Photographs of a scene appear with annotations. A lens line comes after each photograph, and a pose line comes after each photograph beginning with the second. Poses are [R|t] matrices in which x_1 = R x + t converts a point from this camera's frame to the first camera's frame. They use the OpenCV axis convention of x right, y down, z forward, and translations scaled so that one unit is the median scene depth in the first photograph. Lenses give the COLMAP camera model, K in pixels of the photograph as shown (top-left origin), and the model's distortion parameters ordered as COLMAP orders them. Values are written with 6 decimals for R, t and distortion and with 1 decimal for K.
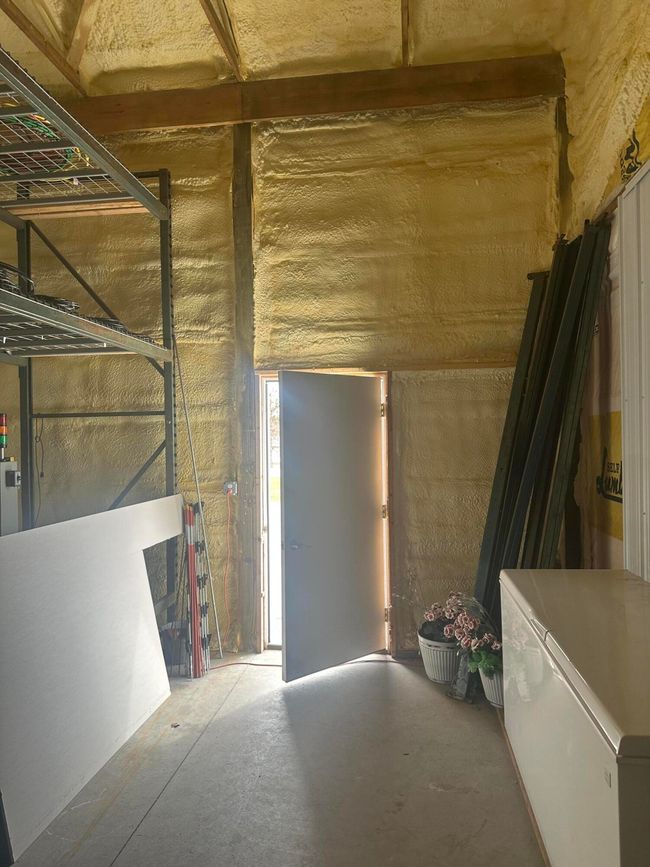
lens RADIAL K [[627.1, 0, 325.0], [0, 627.1, 433.5], [0, 0, 1]] dist [0.003935, -0.001672]
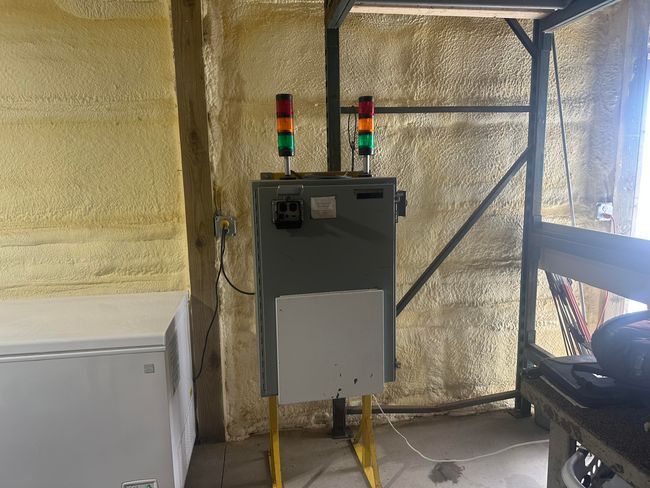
lens RADIAL K [[470.1, 0, 325.0], [0, 470.1, 244.0], [0, 0, 1]] dist [0.003935, -0.001672]
pose [[0.966145, -0.044953, 0.254053, -0.611566], [0.002413, 0.986235, 0.165332, 0.029296], [-0.257988, -0.159121, 0.952955, 0.506292]]
